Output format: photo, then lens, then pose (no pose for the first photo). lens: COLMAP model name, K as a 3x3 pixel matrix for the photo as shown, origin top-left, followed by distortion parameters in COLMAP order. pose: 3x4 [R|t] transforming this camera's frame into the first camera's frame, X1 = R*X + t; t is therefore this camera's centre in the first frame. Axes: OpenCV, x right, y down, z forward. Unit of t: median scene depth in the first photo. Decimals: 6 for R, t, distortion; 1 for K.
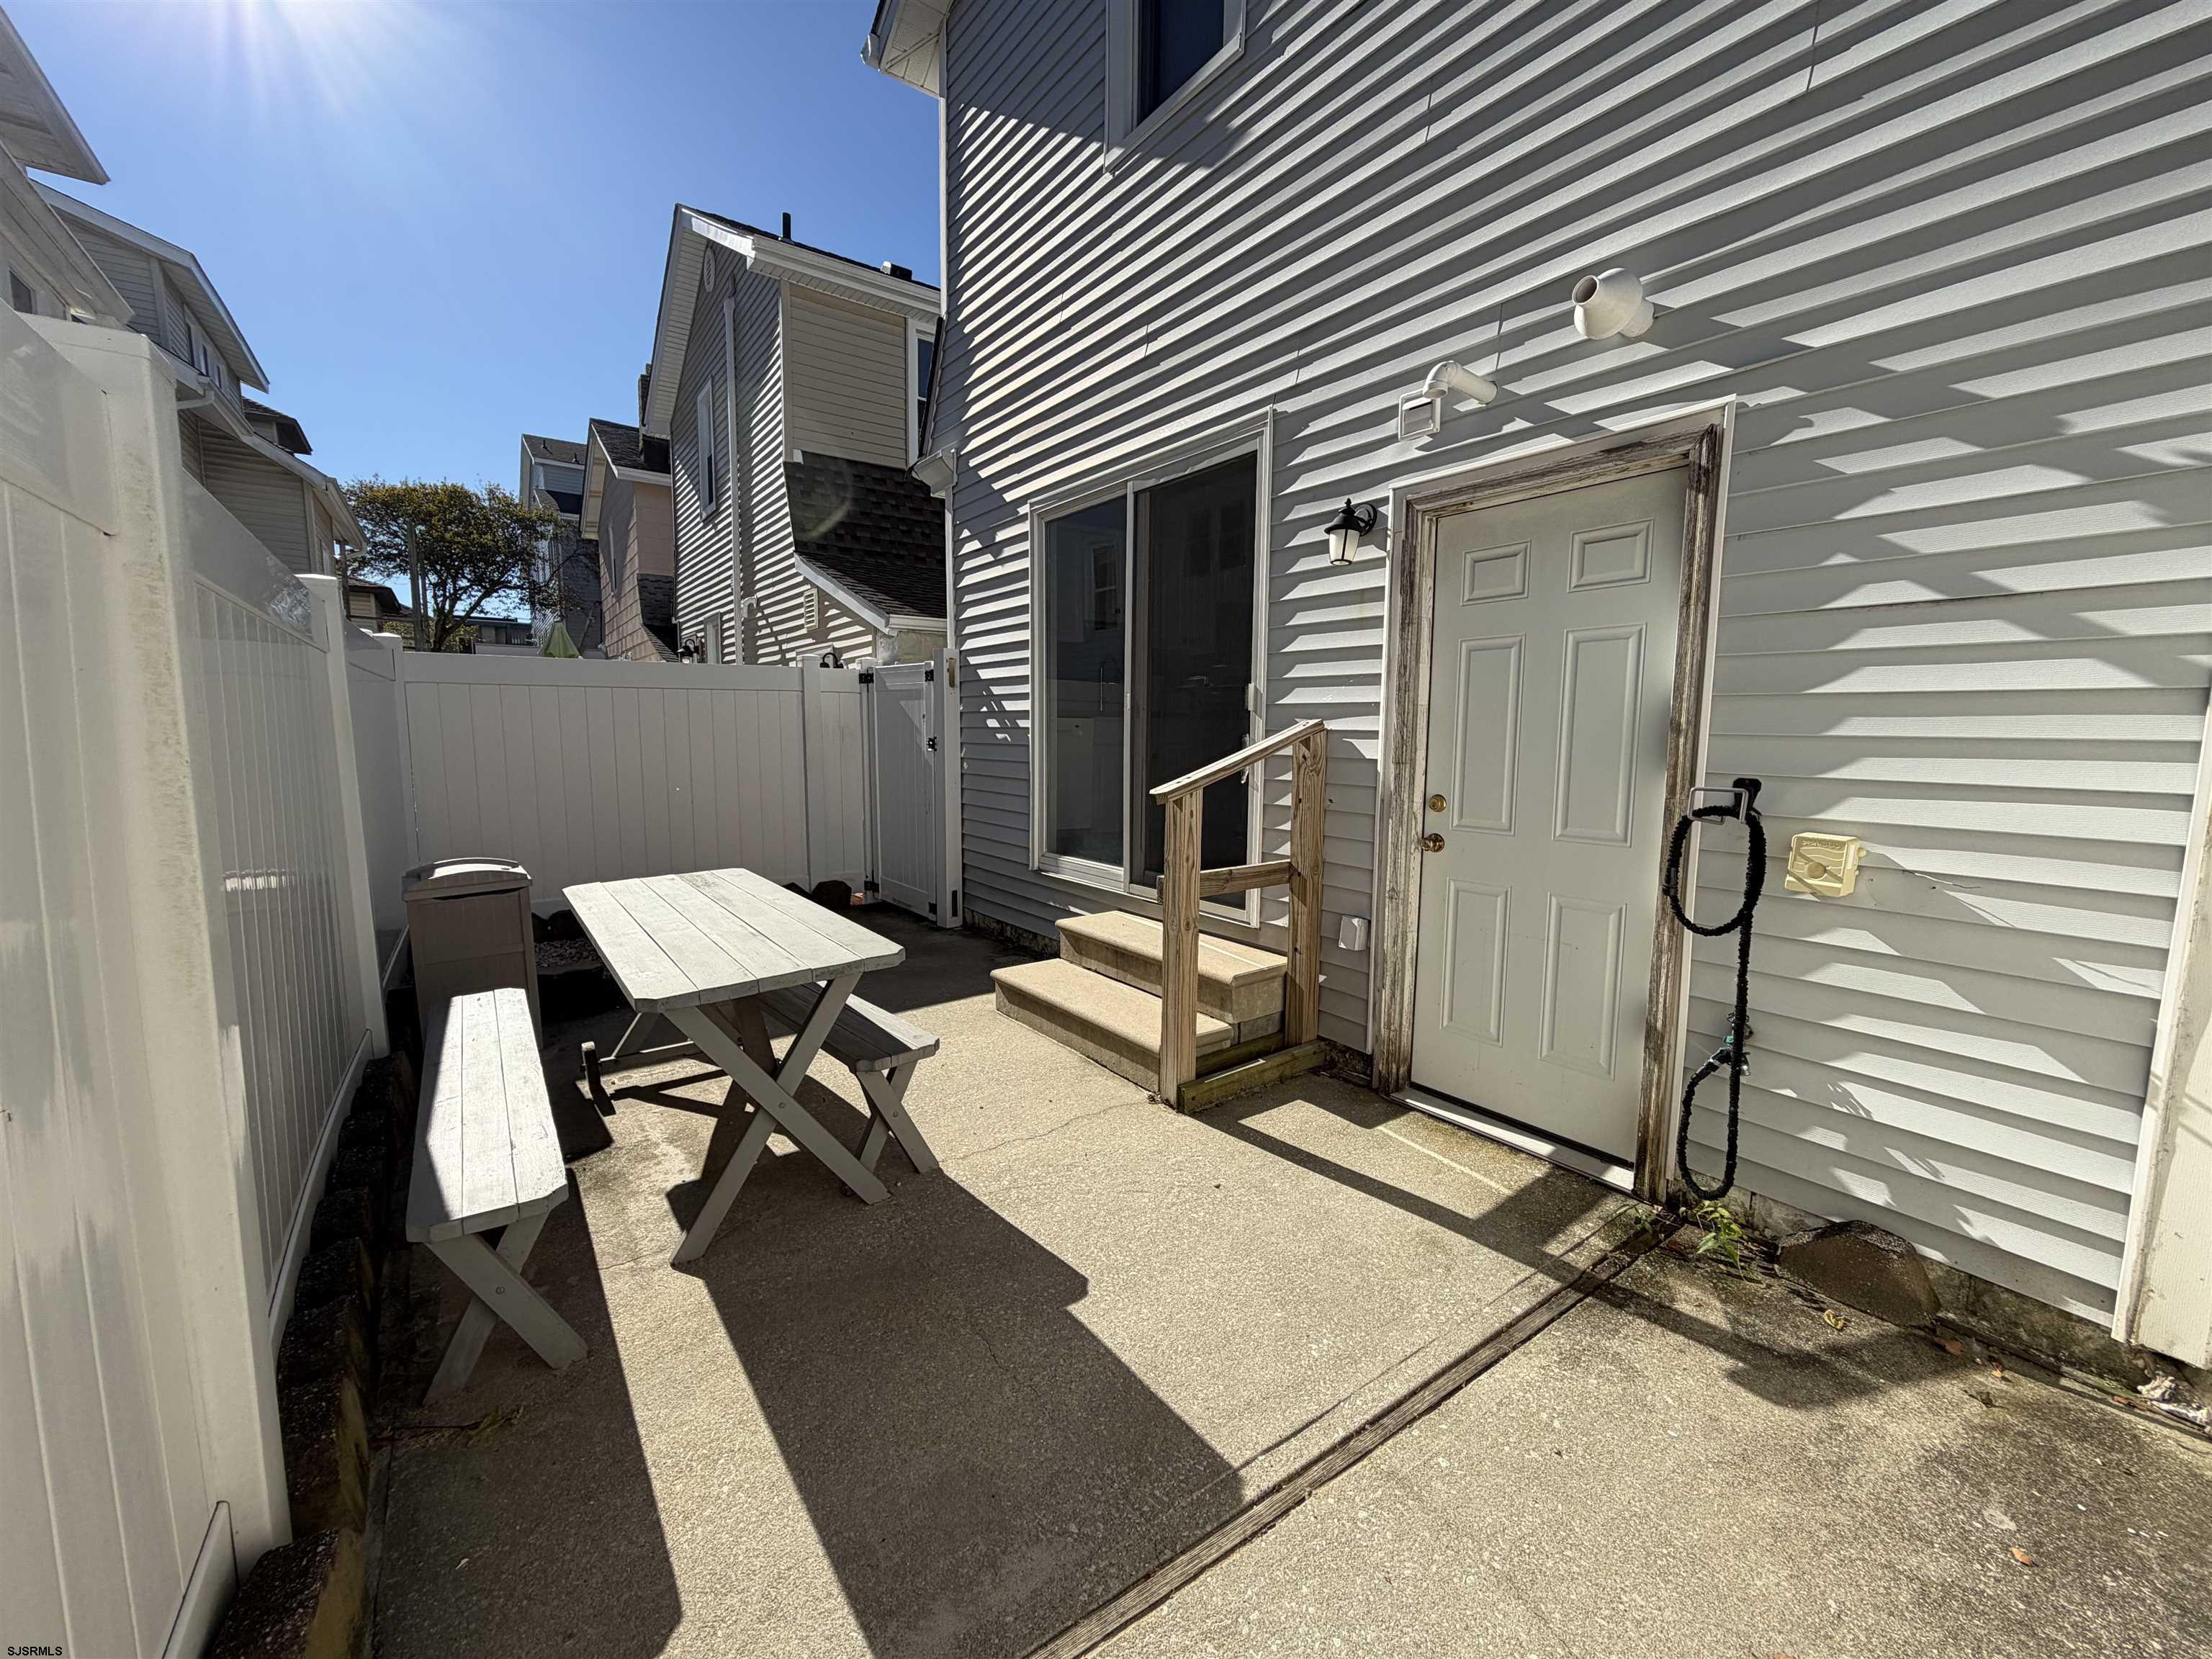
lens RADIAL K [[872.3, 0, 1095.2], [0, 872.3, 827.1], [0, 0, 1]] dist [0.001668, -0.000111]
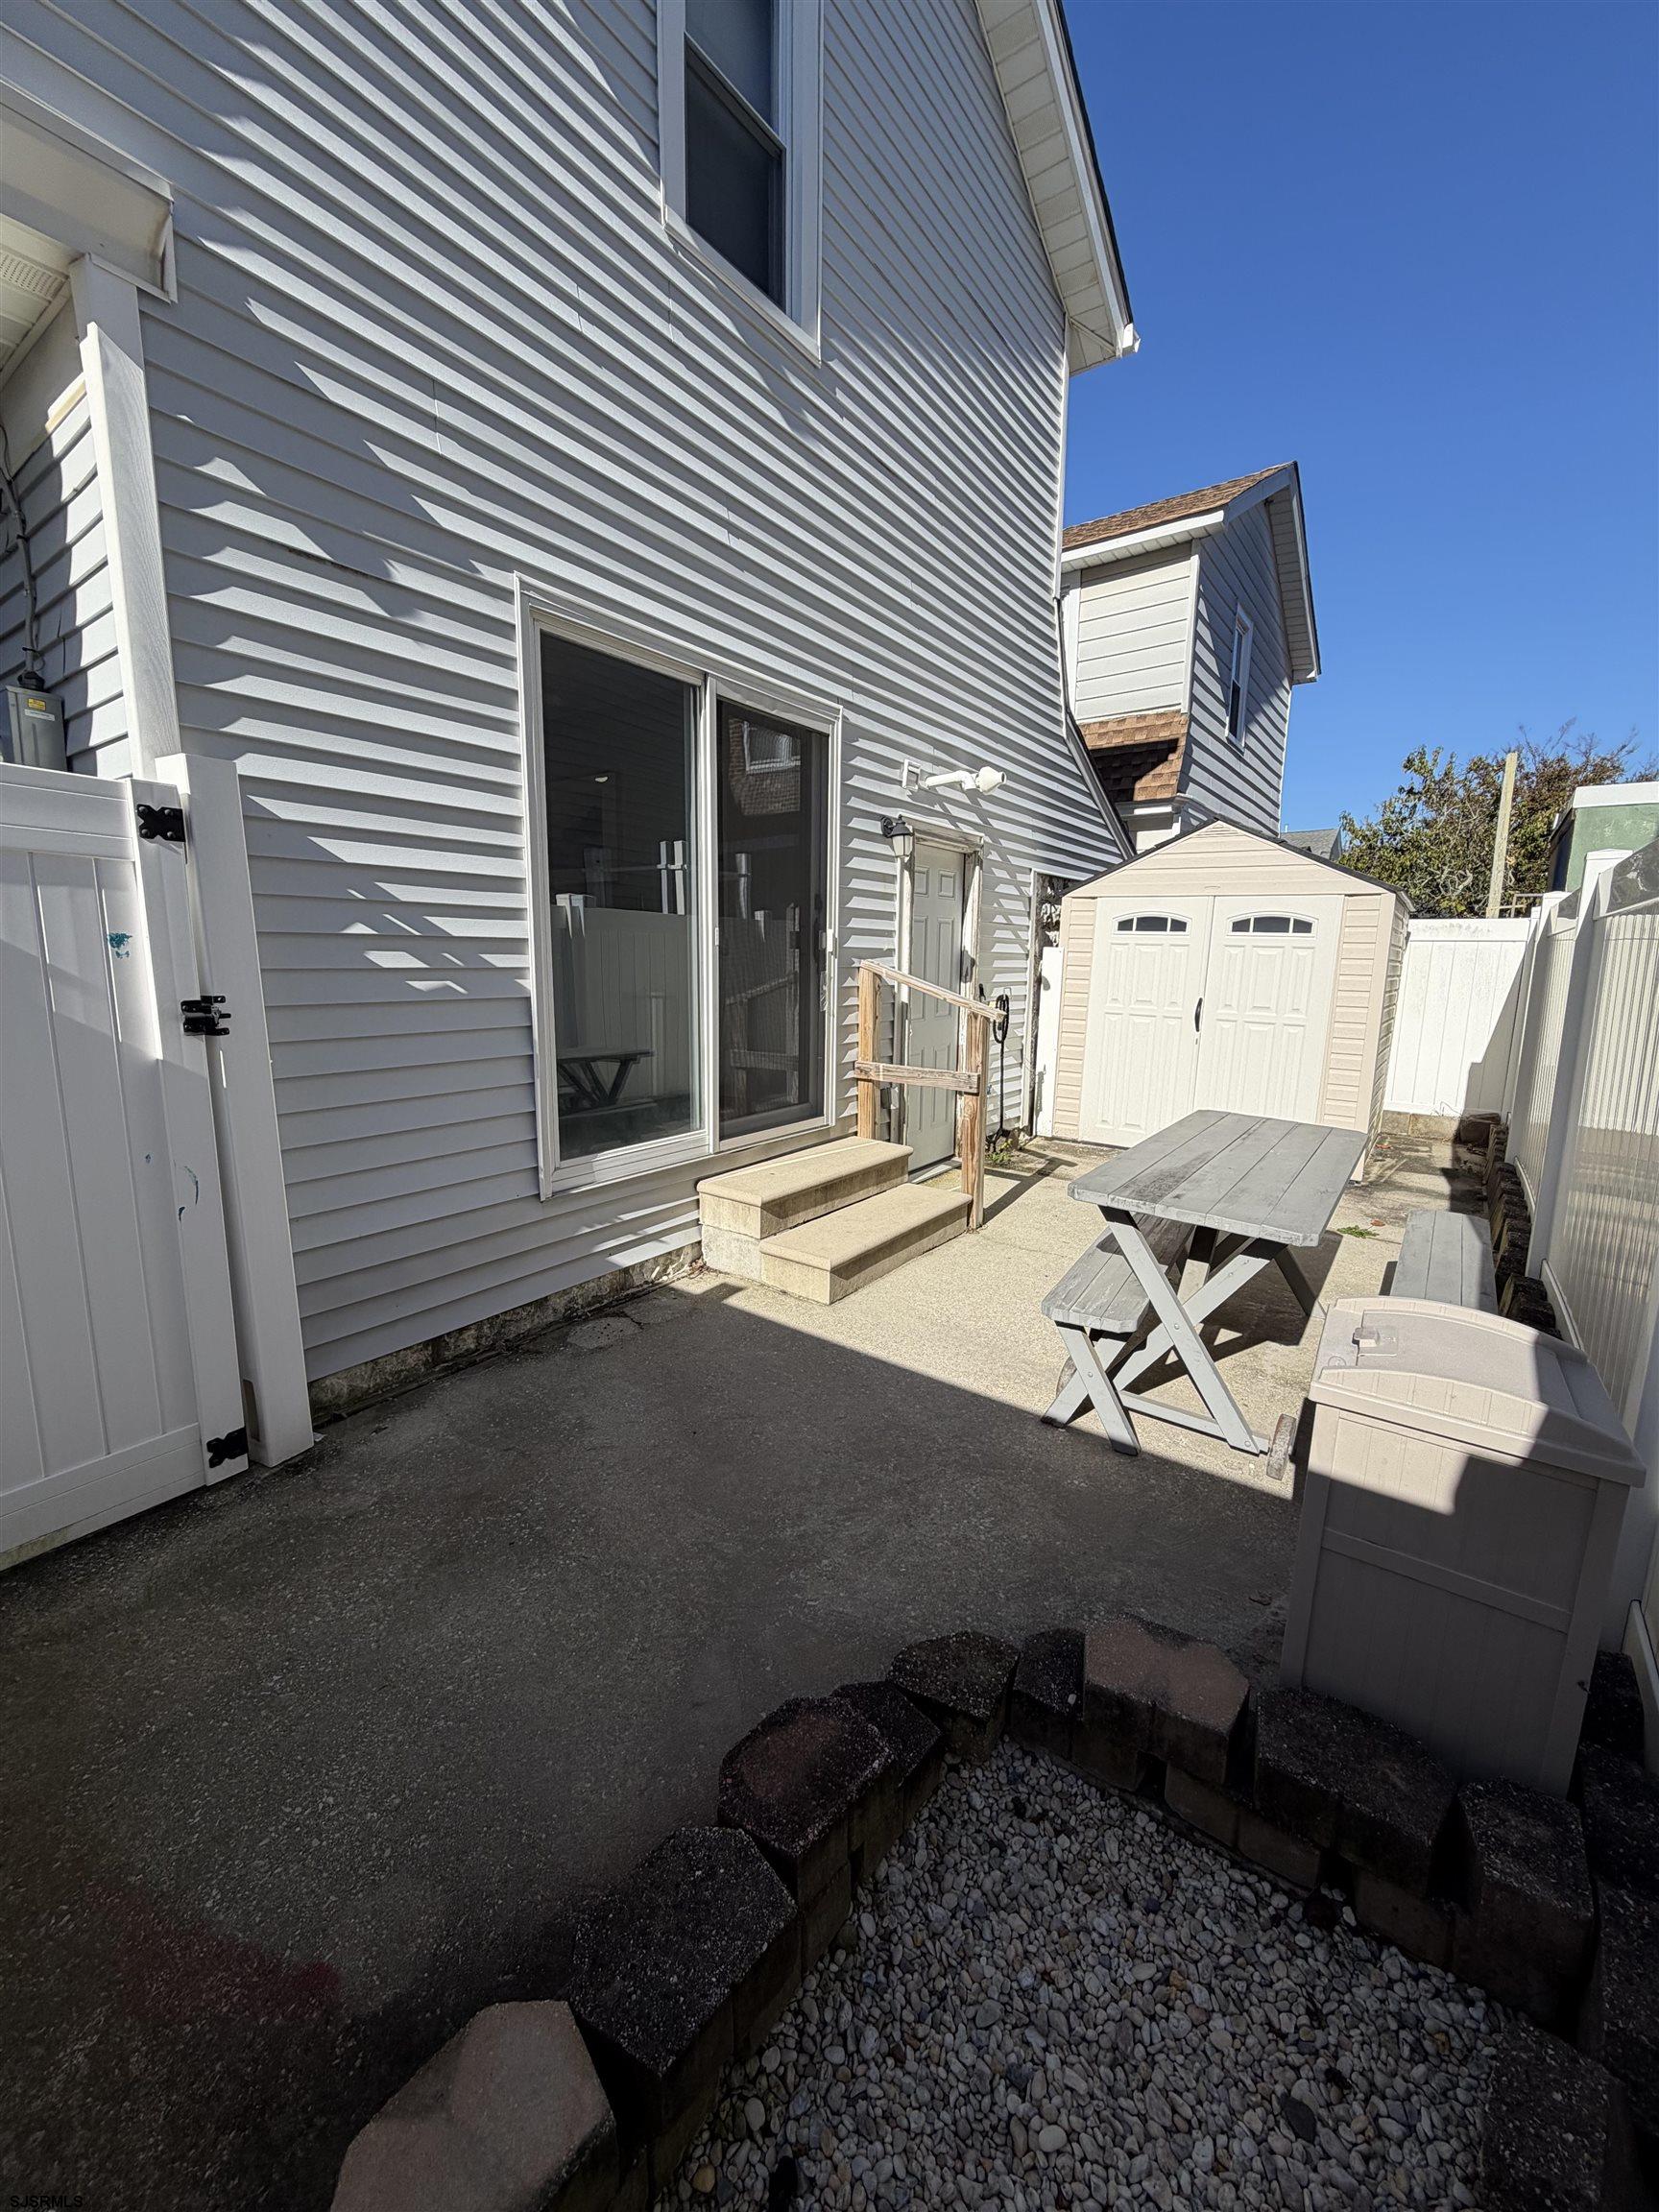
lens RADIAL K [[872.3, 0, 827.8], [0, 872.3, 1097.0], [0, 0, 1]] dist [0.001668, -0.000111]
pose [[-0.315755, -0.161581, 0.934981, -0.871630], [0.093233, 0.975342, 0.200041, -0.157190], [-0.944249, 0.150335, -0.292905, 1.217803]]
